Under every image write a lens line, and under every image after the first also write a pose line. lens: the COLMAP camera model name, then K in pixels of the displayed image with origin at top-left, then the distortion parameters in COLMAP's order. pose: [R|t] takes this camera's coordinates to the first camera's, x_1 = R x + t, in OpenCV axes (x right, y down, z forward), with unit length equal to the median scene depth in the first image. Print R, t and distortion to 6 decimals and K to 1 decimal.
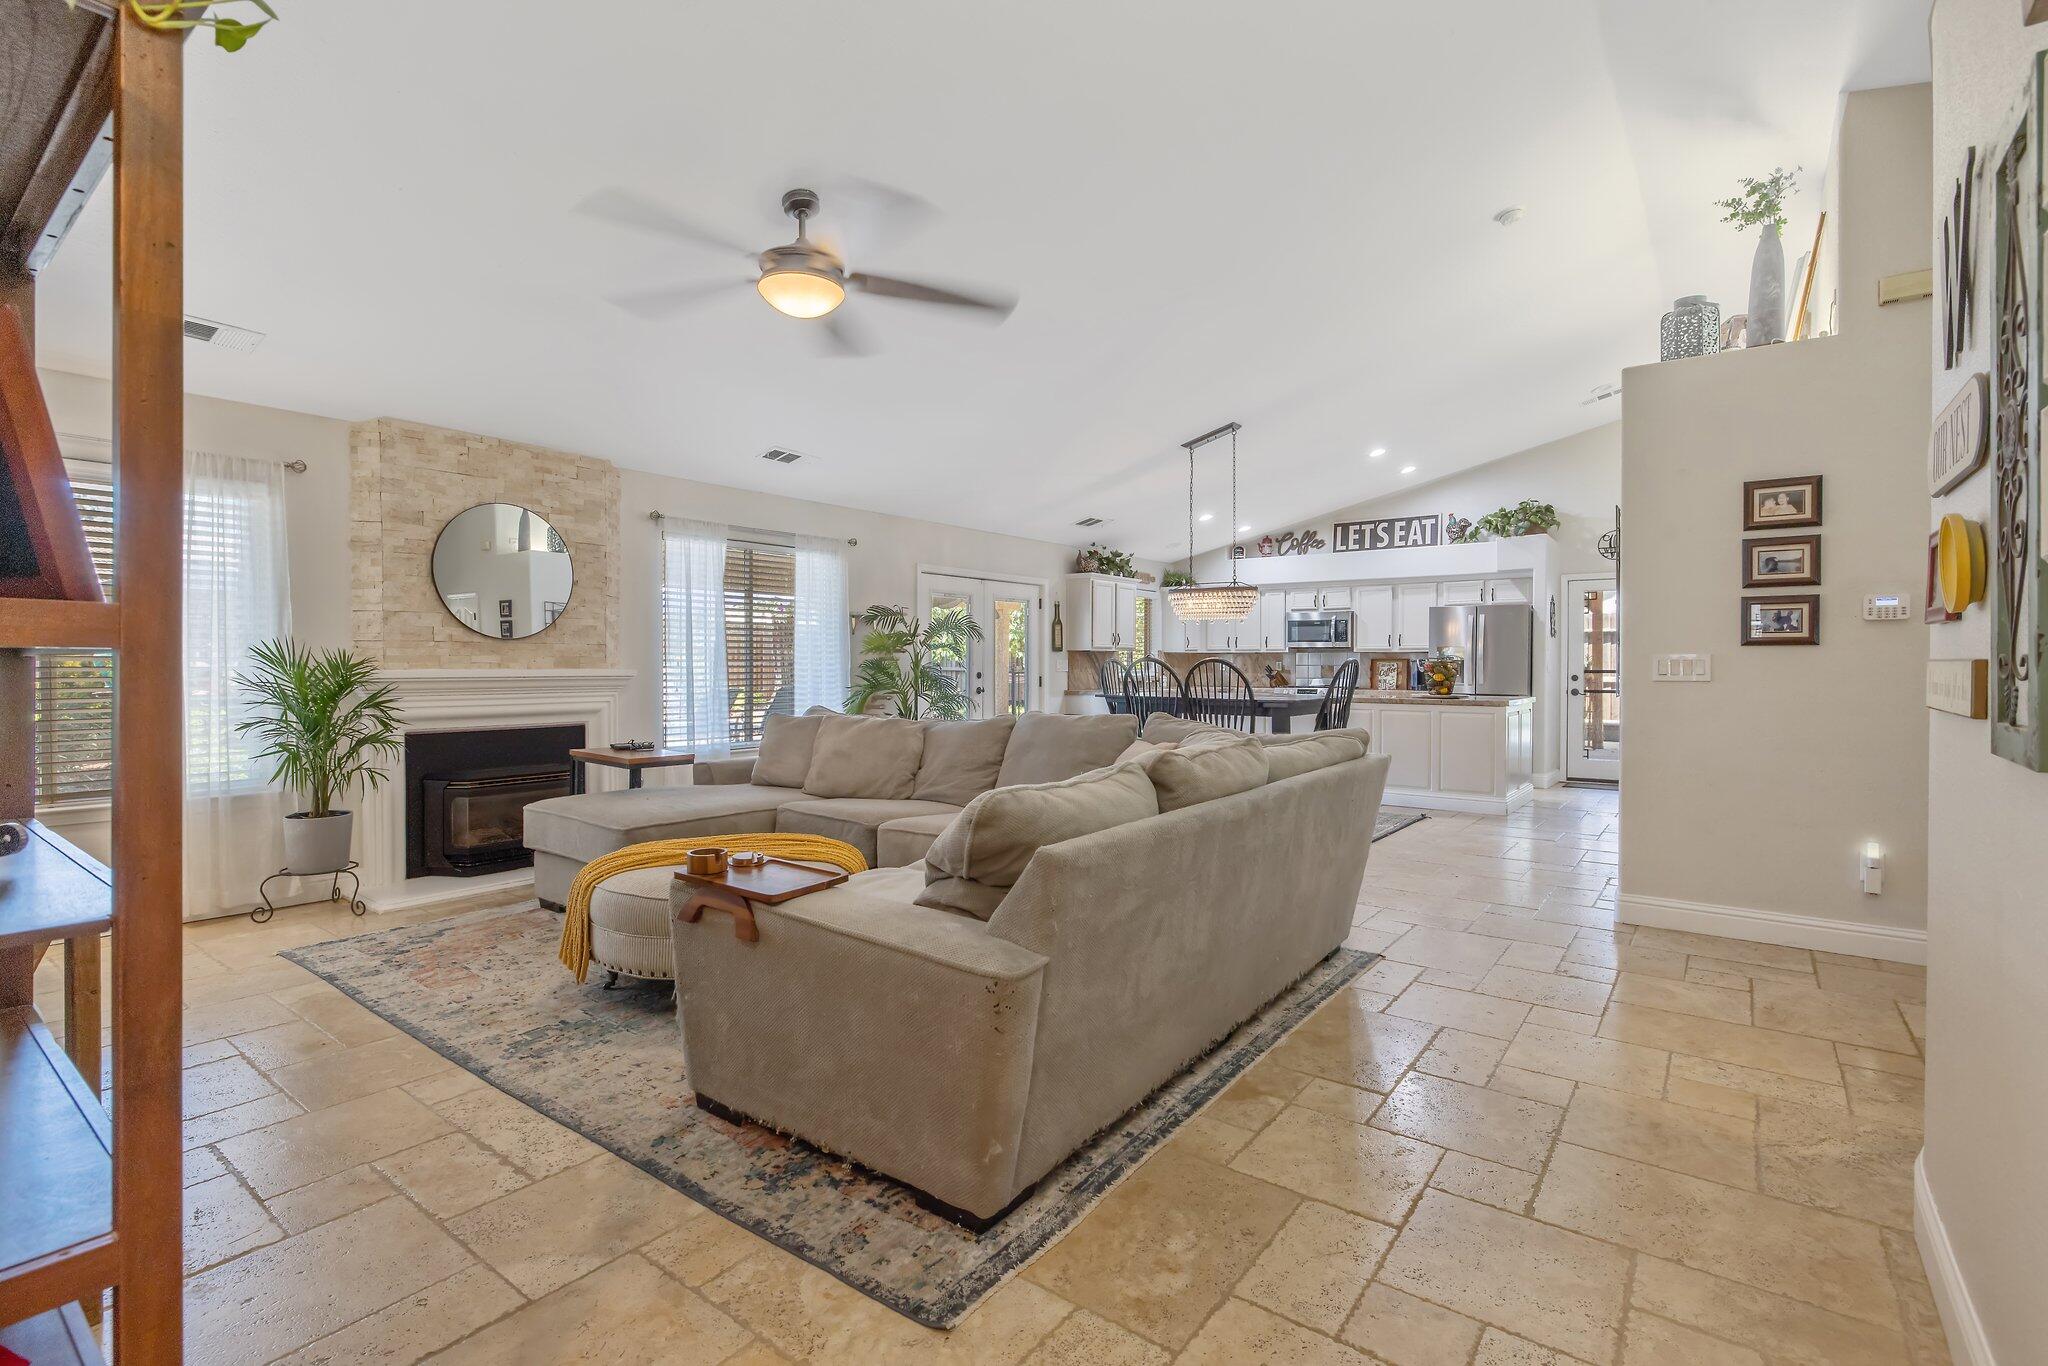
lens RADIAL K [[936.6, 0, 1038.1], [0, 936.6, 674.7], [0, 0, 1]] dist [-0.011114, 0.002896]
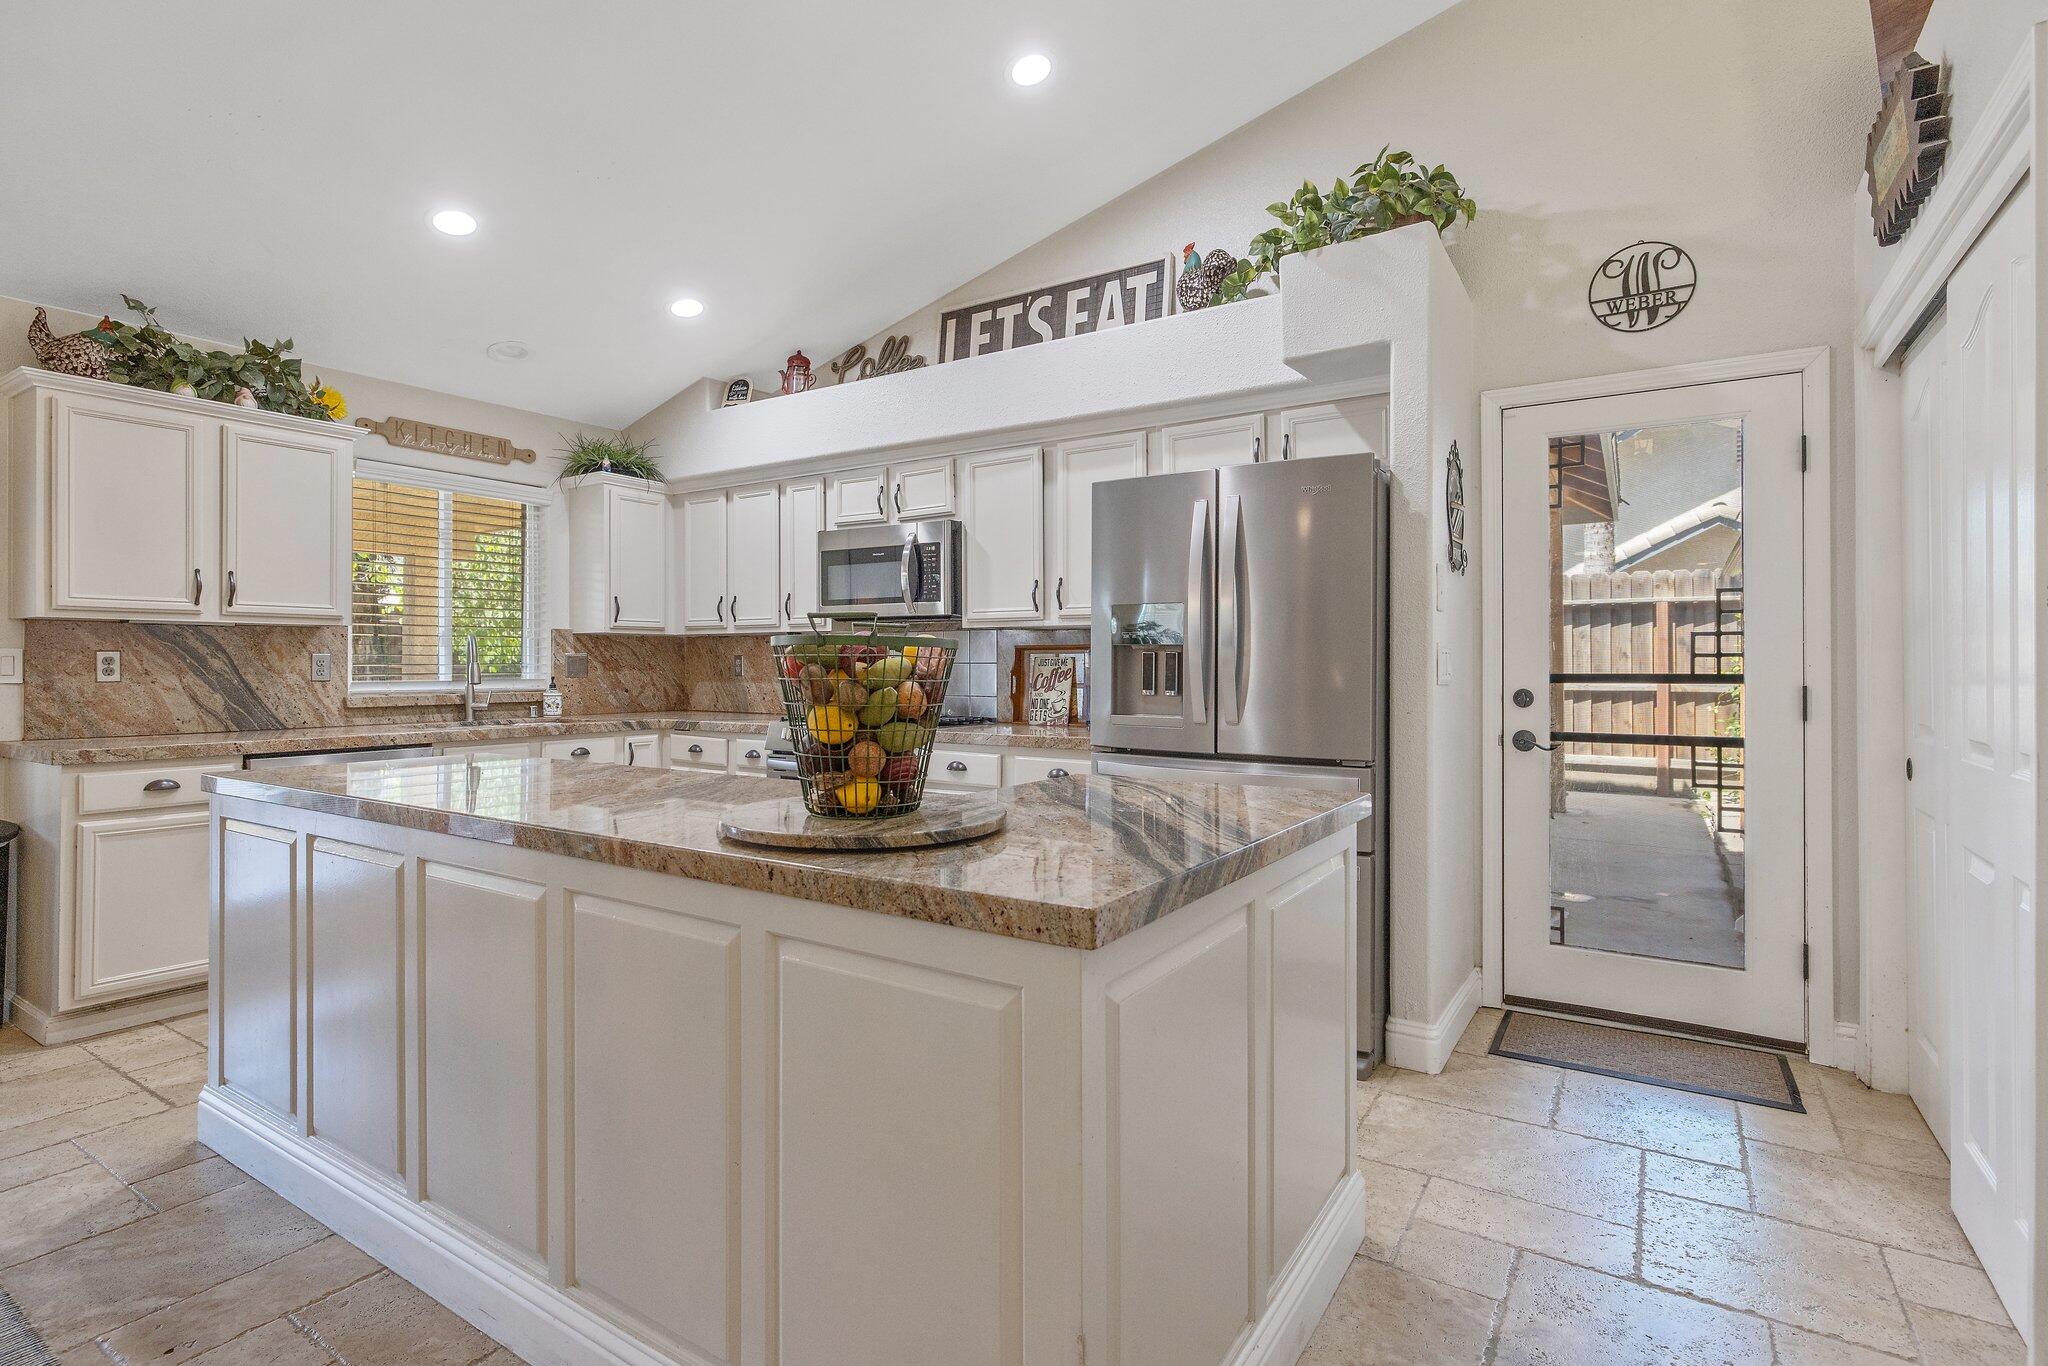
lens RADIAL K [[988.0, 0, 1036.7], [0, 988.0, 663.5], [0, 0, 1]] dist [-0.006238, 0.002236]
pose [[0.996955, -0.002746, 0.077937, 0.649237], [0.003700, 0.999920, -0.012110, -0.008906], [-0.077897, 0.012362, 0.996885, 1.148602]]
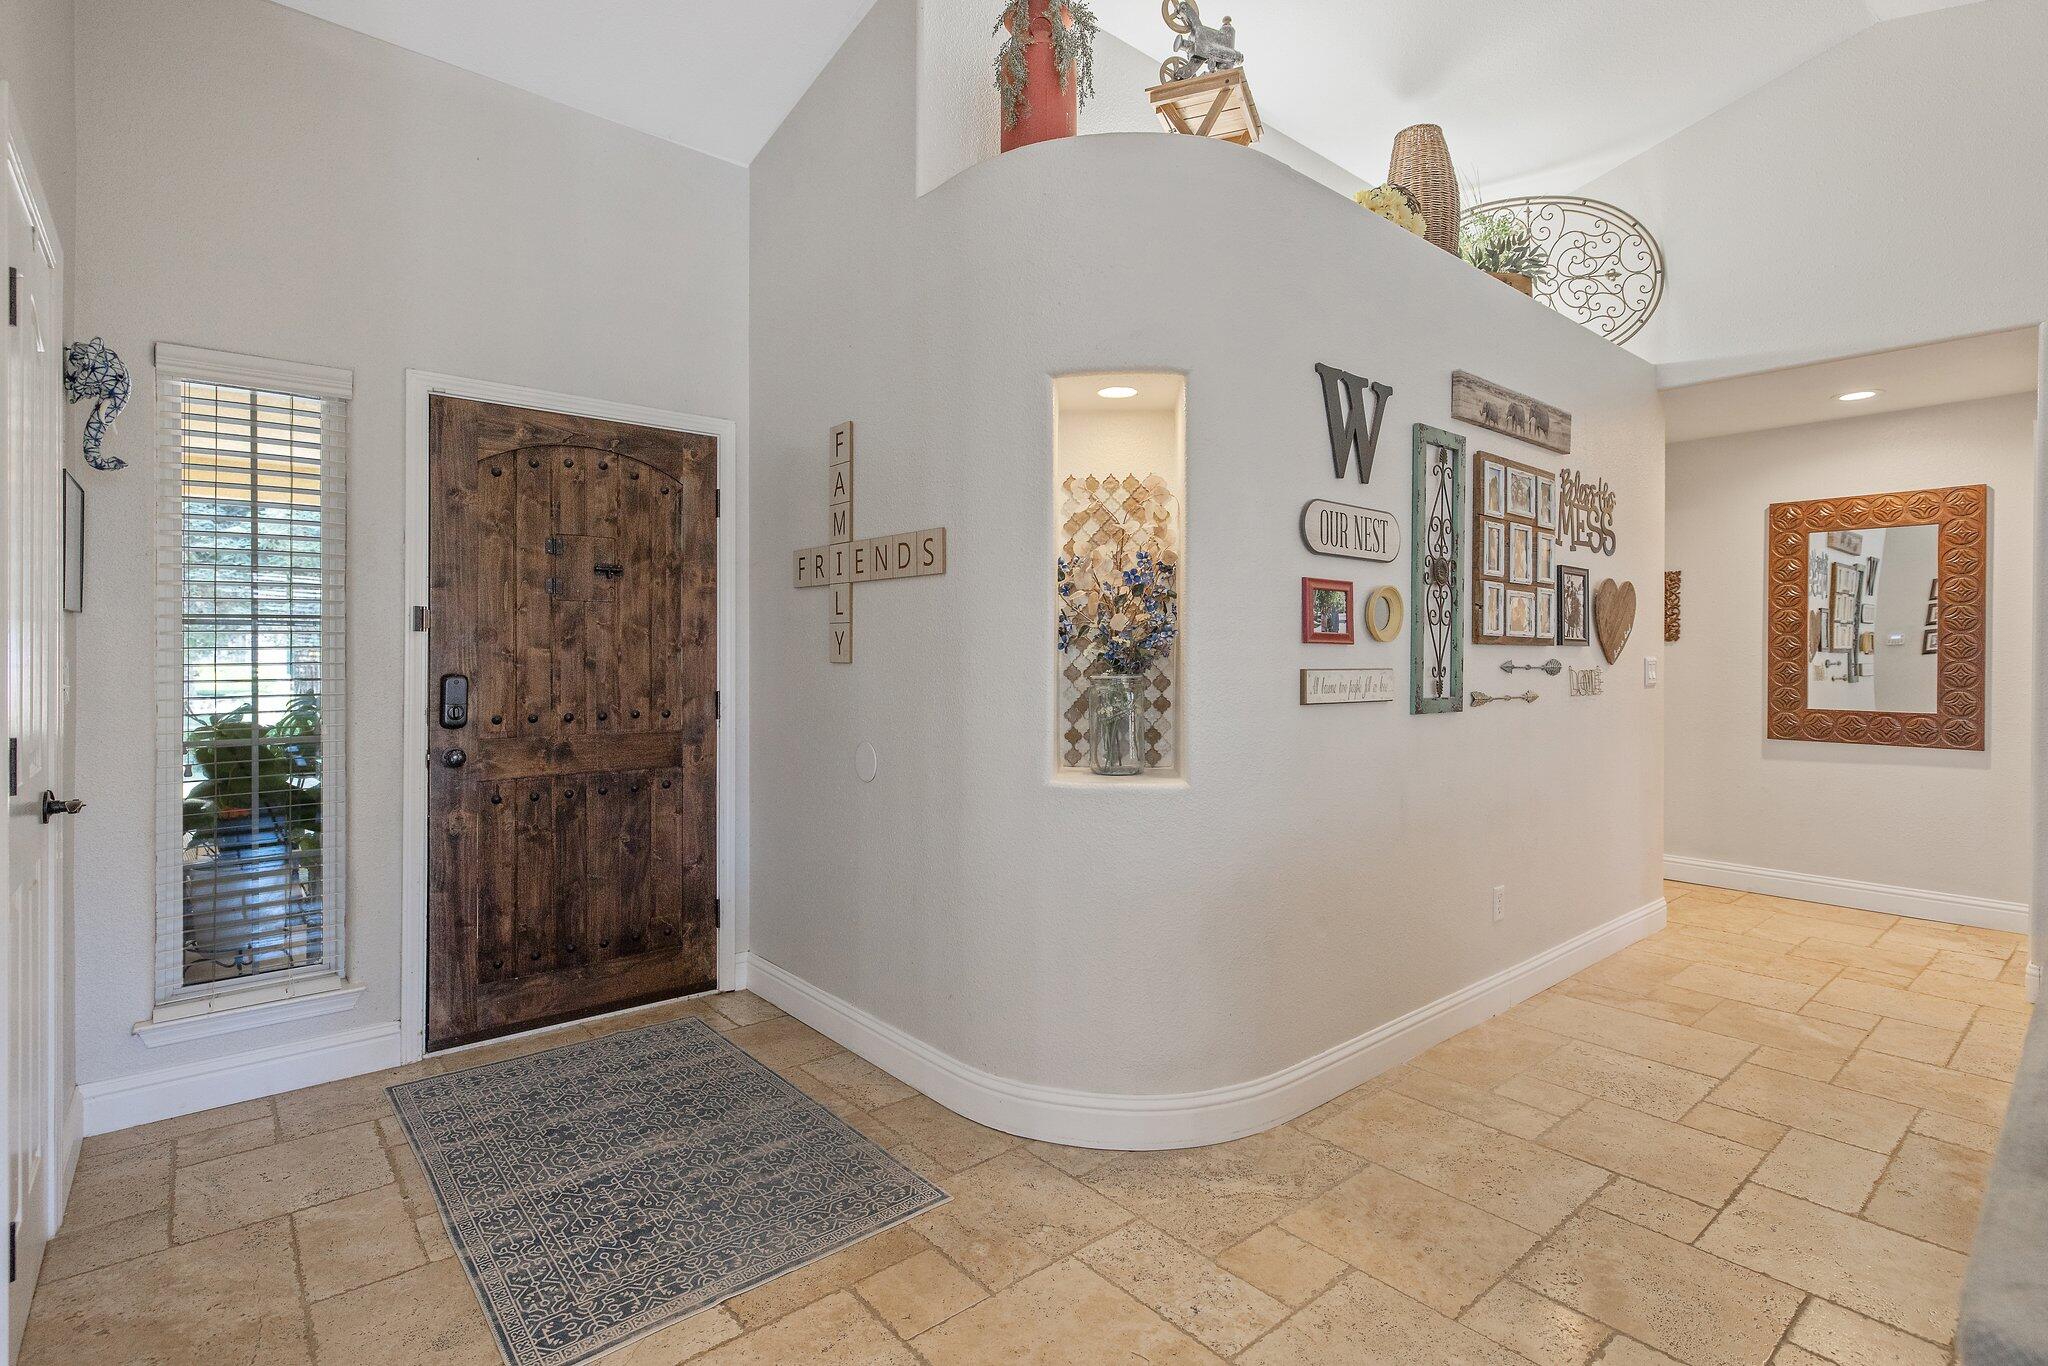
lens RADIAL K [[973.7, 0, 1035.4], [0, 973.7, 659.4], [0, 0, 1]] dist [0.000990, -0.000986]
pose [[-0.974202, -0.003235, 0.225653, 0.347273], [0.000296, 0.999878, 0.015610, -0.018744], [-0.225676, 0.015275, -0.974083, 0.840633]]
